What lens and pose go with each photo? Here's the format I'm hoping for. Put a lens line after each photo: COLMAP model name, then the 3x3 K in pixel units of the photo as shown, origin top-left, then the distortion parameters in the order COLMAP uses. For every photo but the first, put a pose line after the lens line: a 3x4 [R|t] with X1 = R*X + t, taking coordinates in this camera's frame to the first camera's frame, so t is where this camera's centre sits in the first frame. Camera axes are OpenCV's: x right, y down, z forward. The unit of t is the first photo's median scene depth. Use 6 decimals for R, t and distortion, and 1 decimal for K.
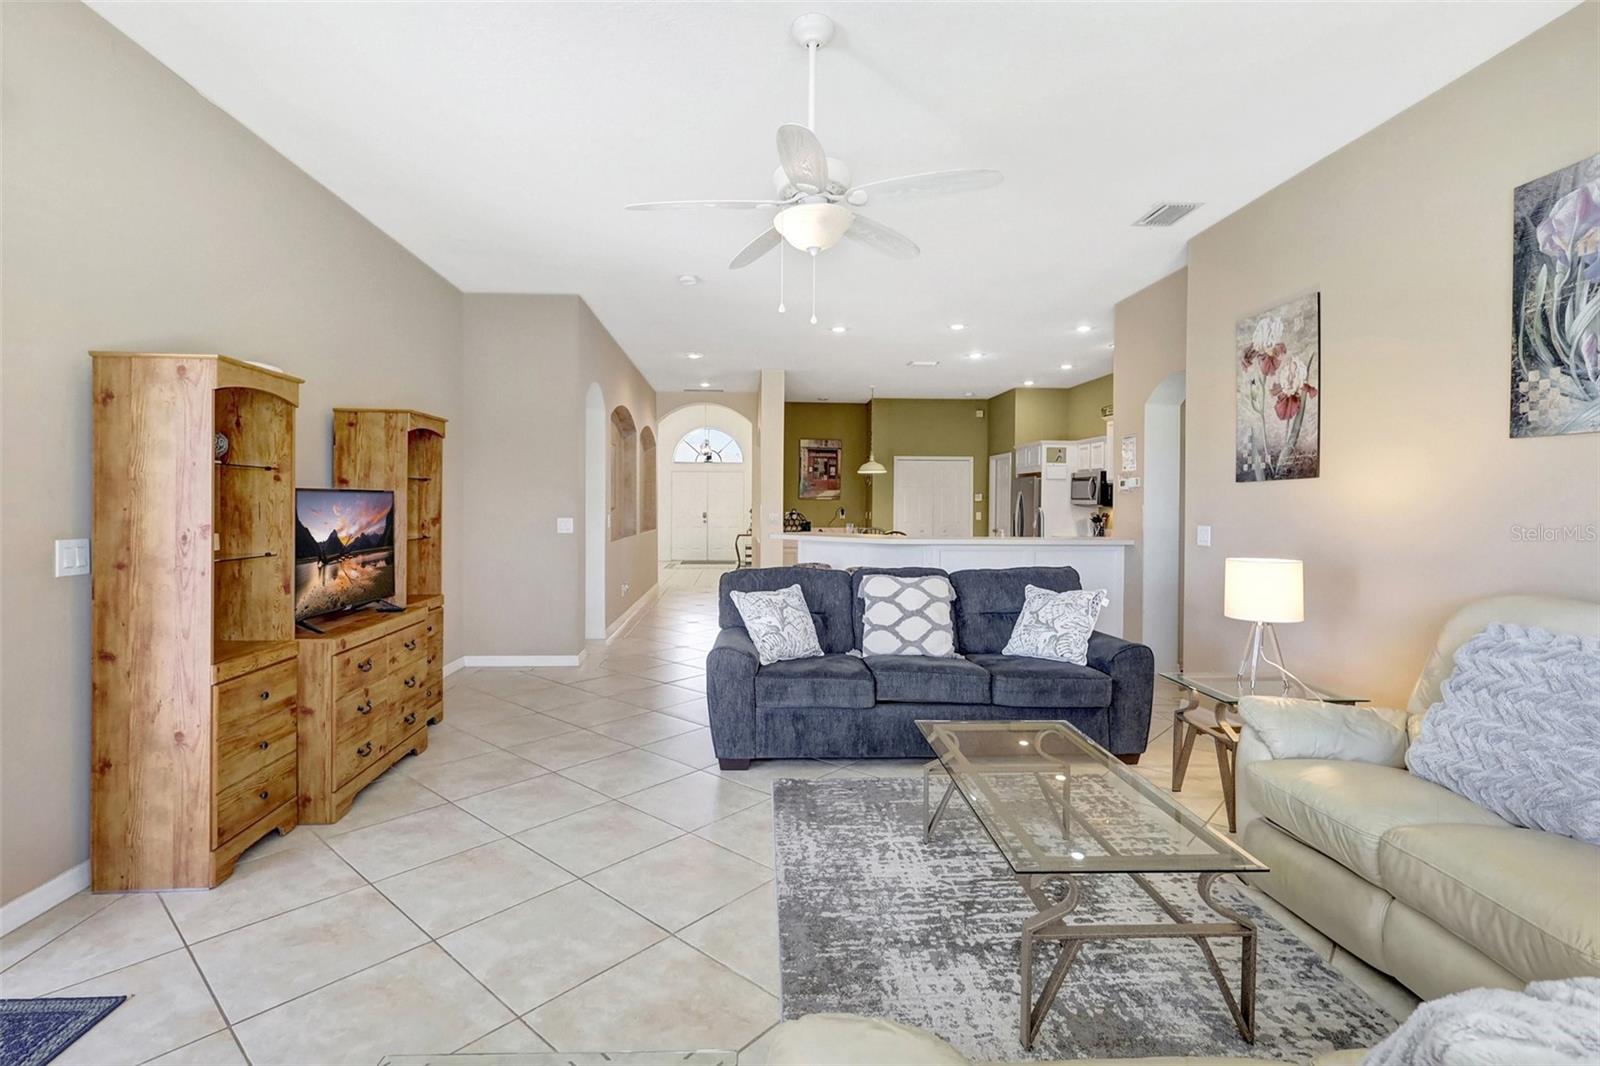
lens RADIAL K [[759.7, 0, 796.6], [0, 759.7, 510.1], [0, 0, 1]] dist [0.002683, 0.000538]
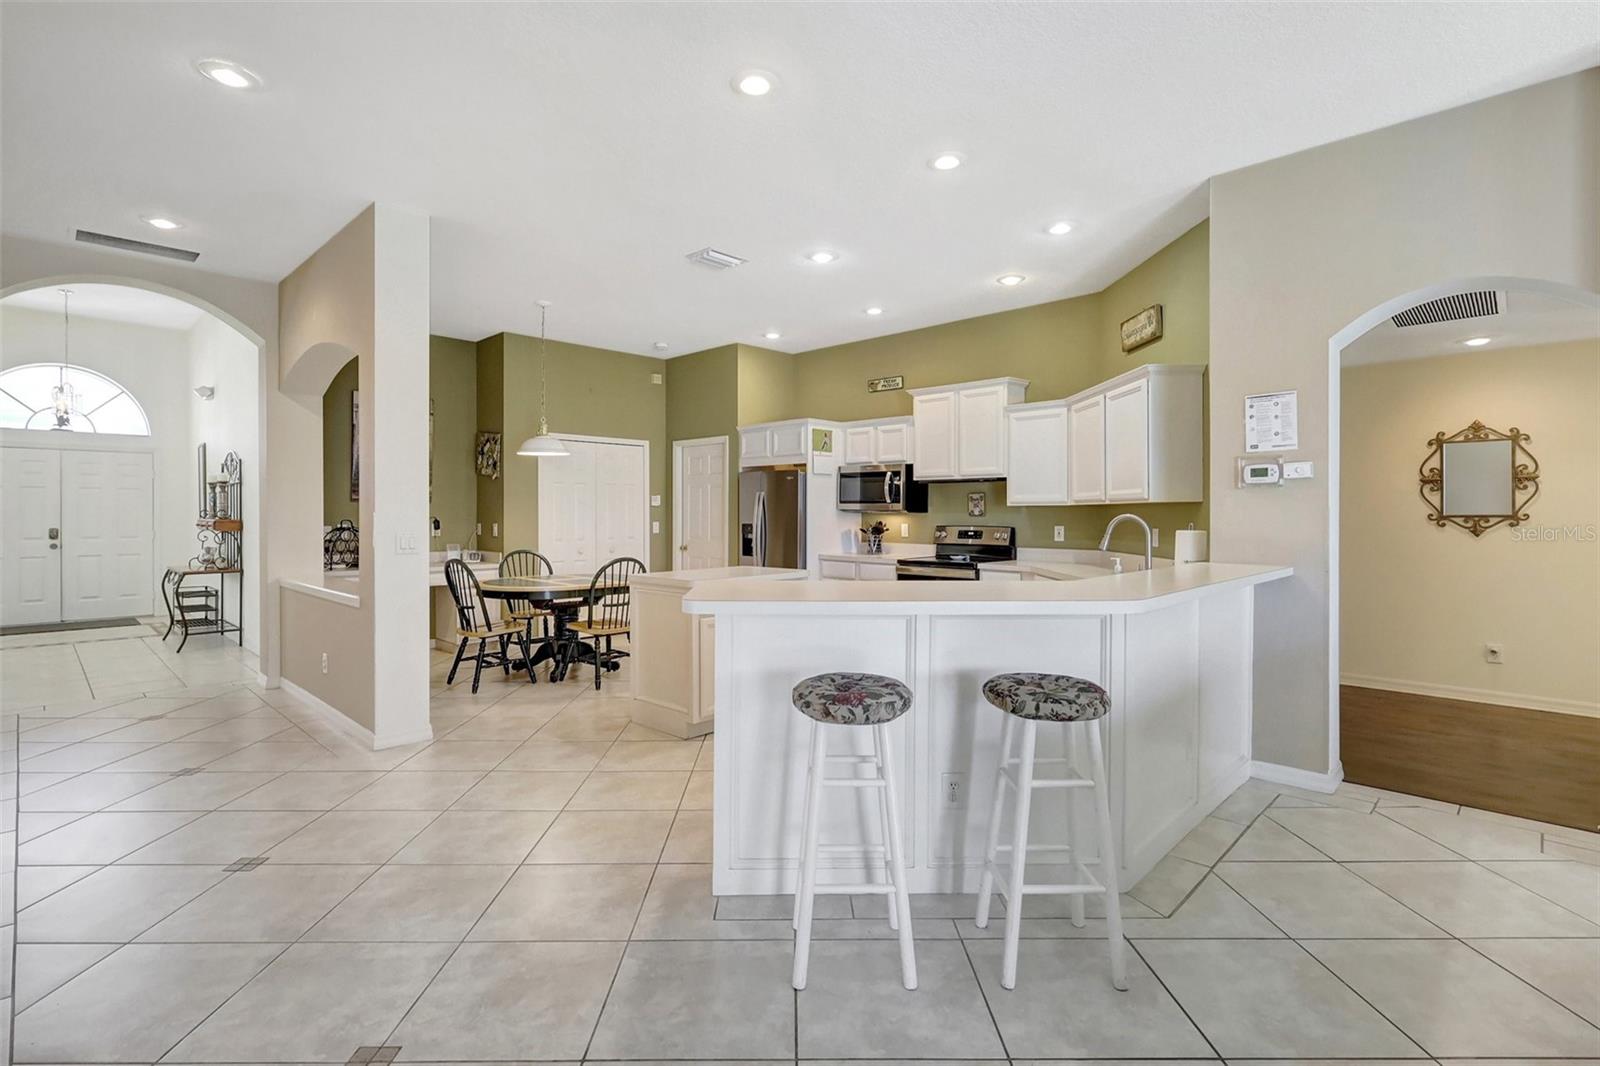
lens RADIAL K [[753.1, 0, 800.6], [0, 753.1, 513.5], [0, 0, 1]] dist [-0.001427, -0.000345]
pose [[0.746780, -0.006119, 0.665043, -0.387927], [0.009330, 0.999956, -0.001276, -0.009021], [-0.665006, 0.007157, 0.746804, 1.330310]]
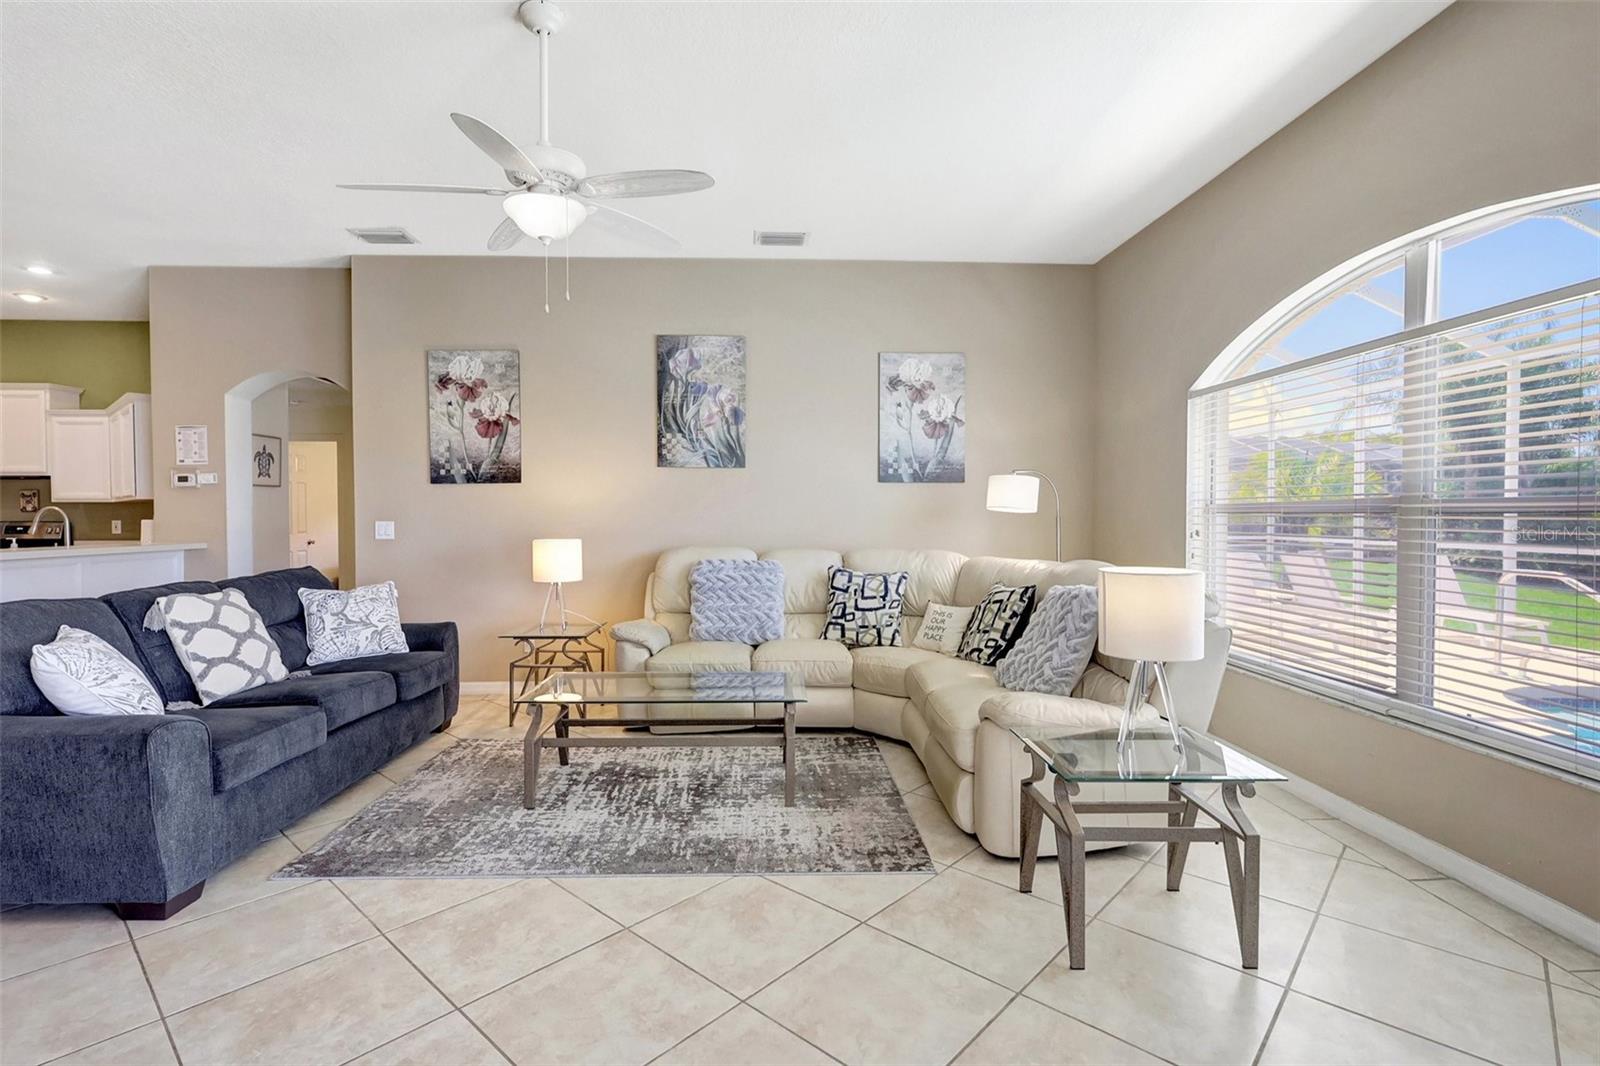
lens RADIAL K [[748.6, 0, 789.0], [0, 748.6, 522.8], [0, 0, 1]] dist [0.000468, -0.000368]
pose [[0.022184, -0.016720, 0.999614, -0.693432], [0.009670, 0.999817, 0.016509, 0.013171], [-0.999707, 0.009300, 0.022342, 0.475046]]
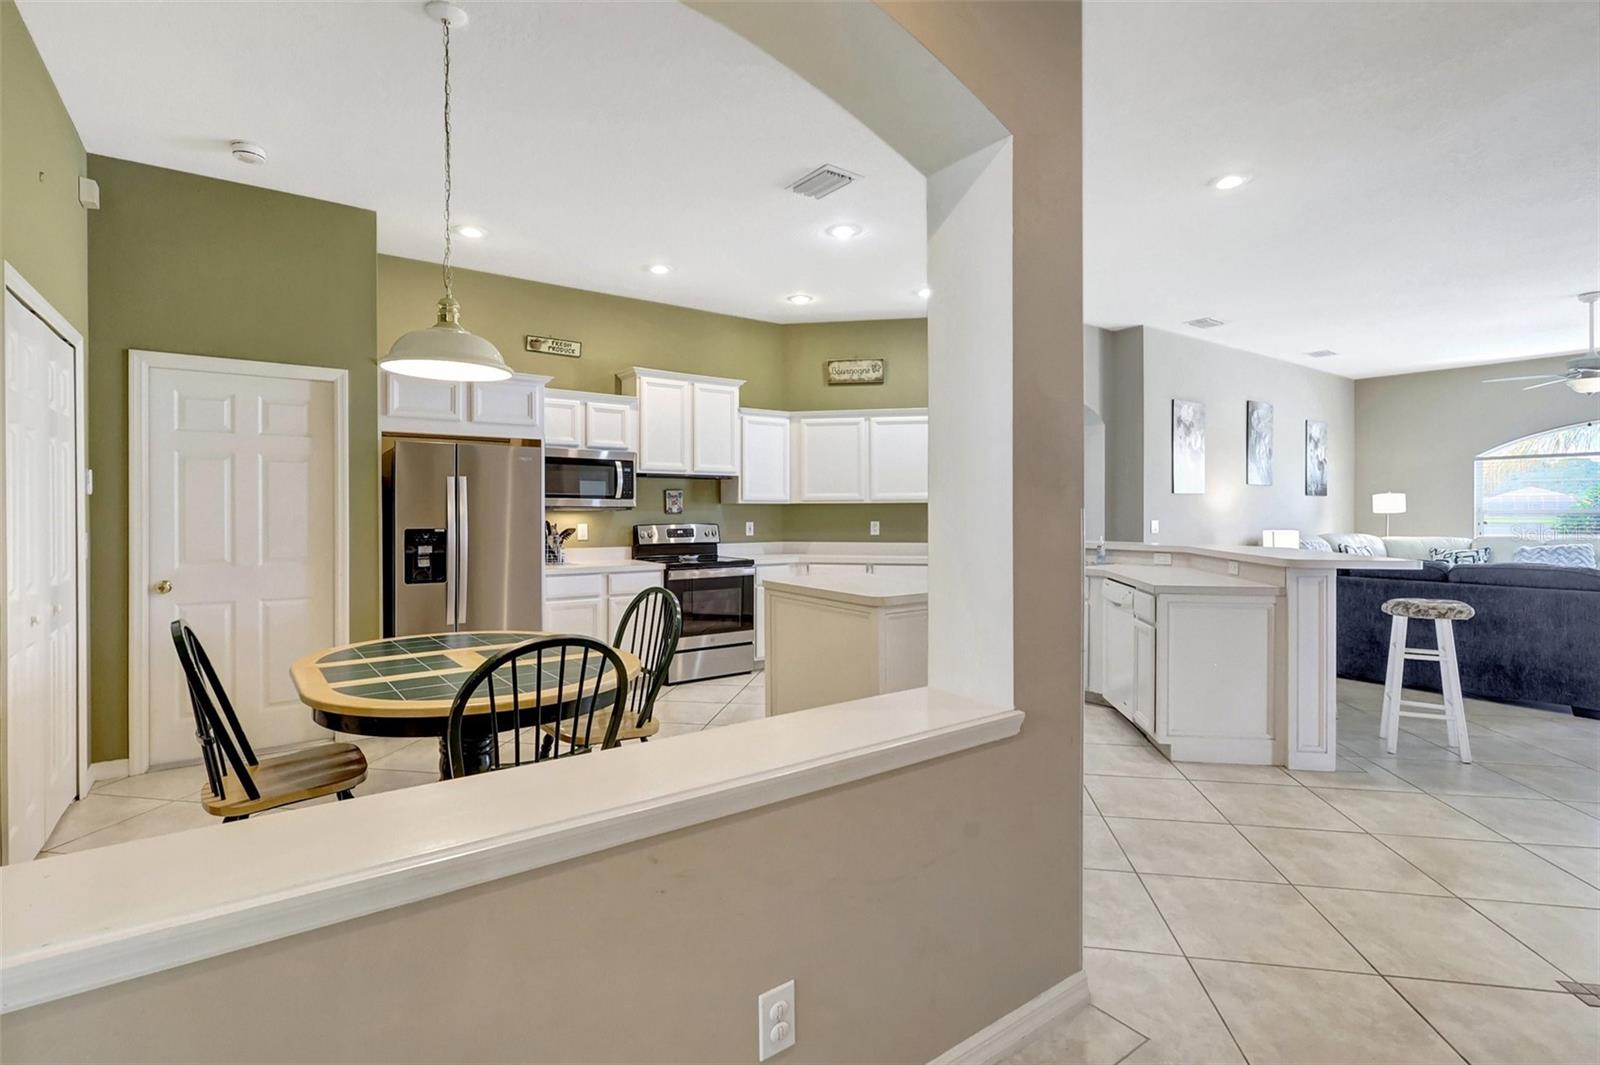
lens RADIAL K [[759.7, 0, 796.6], [0, 759.7, 509.6], [0, 0, 1]] dist [0.002683, 0.000538]
pose [[-0.524879, -0.004640, 0.851164, -0.500599], [0.005806, 0.999942, 0.009031, -0.024410], [-0.851157, 0.009682, -0.524821, 3.047296]]
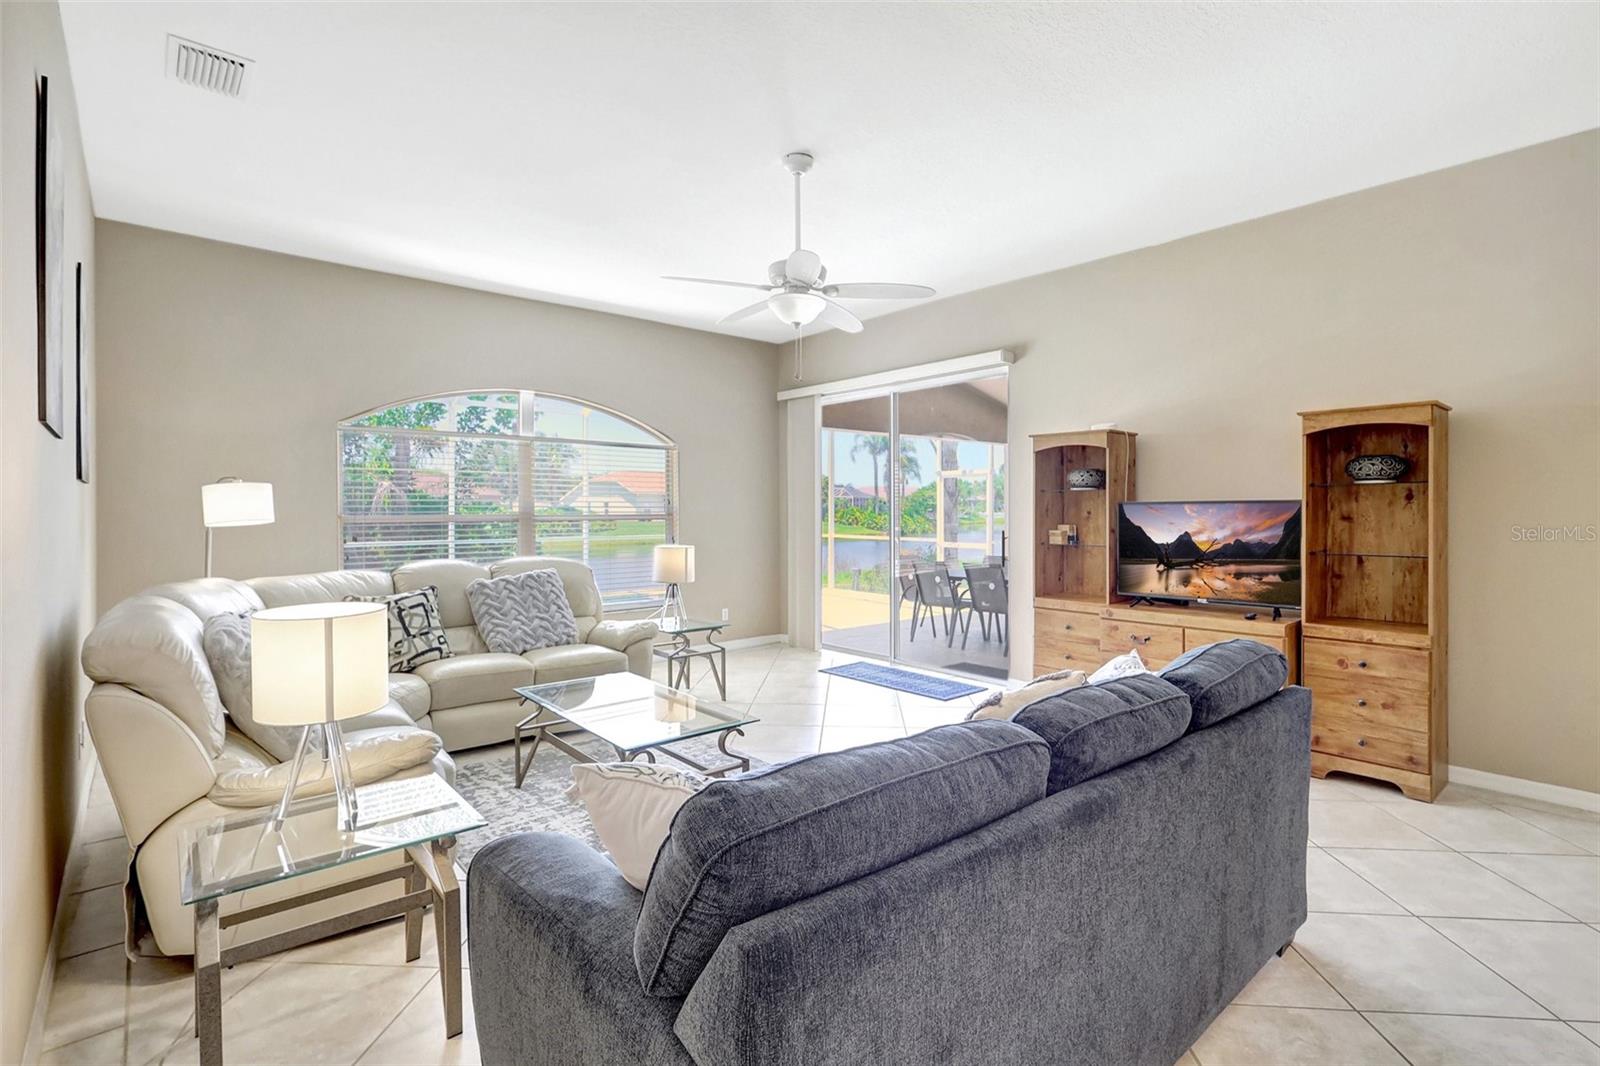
lens RADIAL K [[759.7, 0, 796.6], [0, 759.7, 510.1], [0, 0, 1]] dist [0.002683, 0.000538]
pose [[-0.804491, -0.005841, -0.593935, 0.596132], [-0.013931, 0.999862, 0.009037, -0.024268], [0.593801, 0.015545, -0.804462, 1.507622]]
